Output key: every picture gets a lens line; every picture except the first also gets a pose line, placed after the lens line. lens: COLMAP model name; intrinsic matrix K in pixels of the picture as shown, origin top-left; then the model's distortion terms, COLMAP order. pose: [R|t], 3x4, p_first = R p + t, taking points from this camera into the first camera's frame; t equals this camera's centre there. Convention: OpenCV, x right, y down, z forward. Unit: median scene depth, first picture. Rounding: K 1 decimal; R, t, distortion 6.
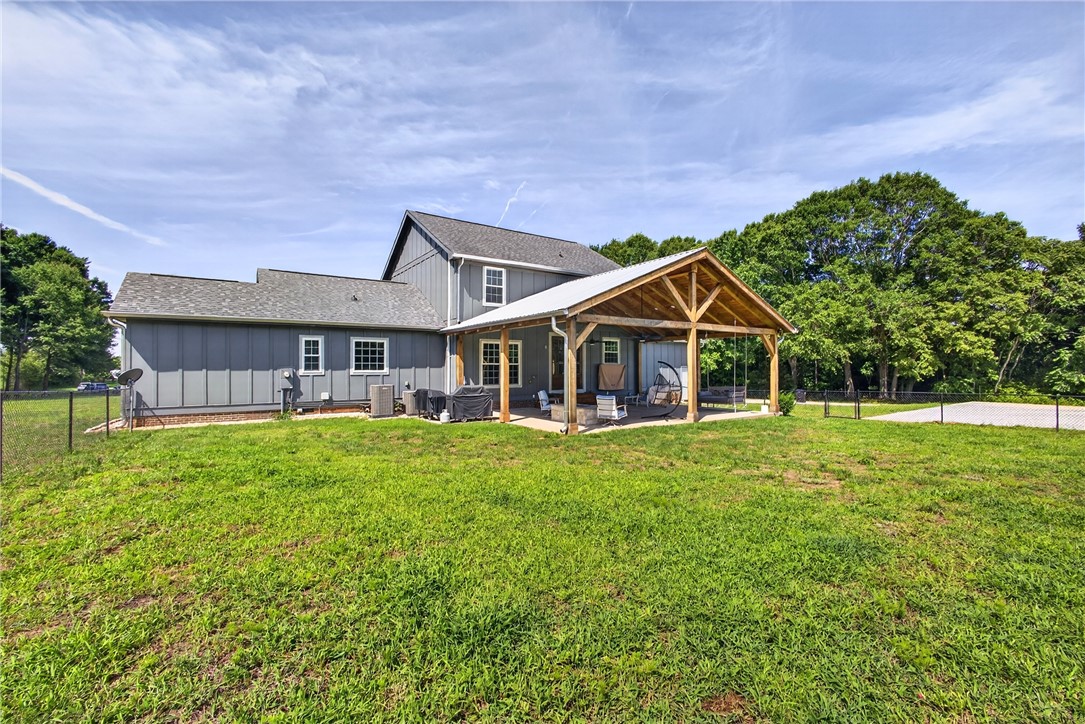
lens RADIAL K [[459.4, 0, 543.3], [0, 459.4, 367.1], [0, 0, 1]] dist [-0.017602, 0.005116]
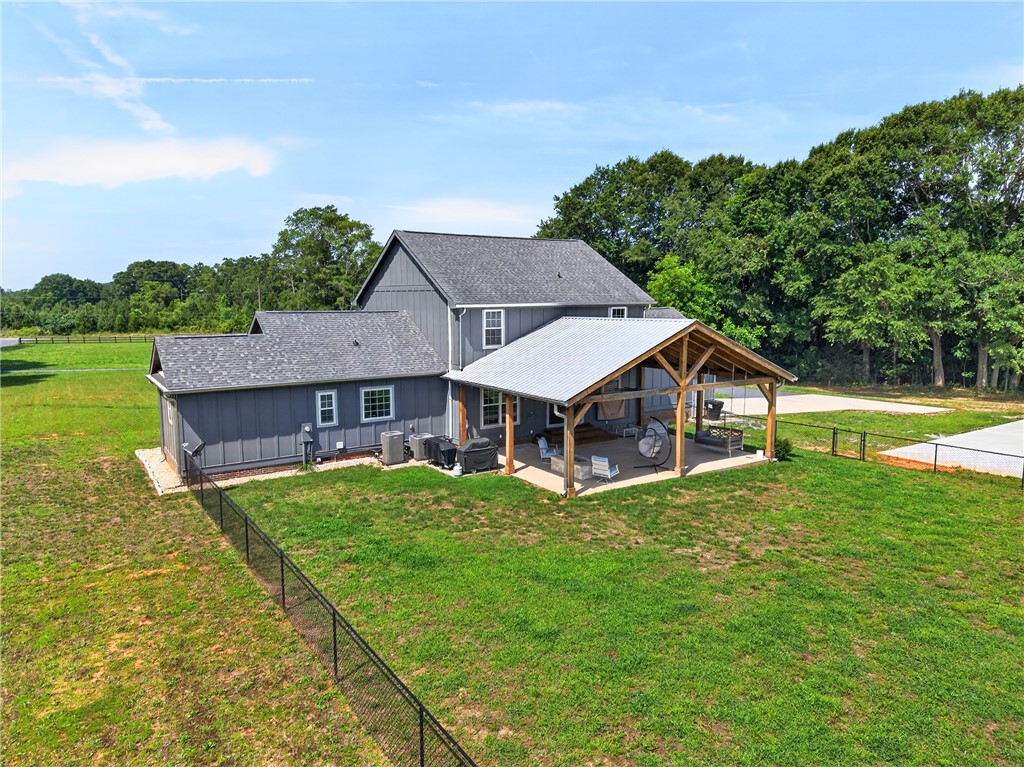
lens RADIAL K [[686.0, 0, 510.4], [0, 686.0, 380.2], [0, 0, 1]] dist [0.095183, -0.091544]
pose [[0.999712, -0.000185, -0.024014, -0.036450], [0.003110, 0.992545, 0.121839, -0.265444], [0.023812, -0.121879, 0.992259, -0.538595]]
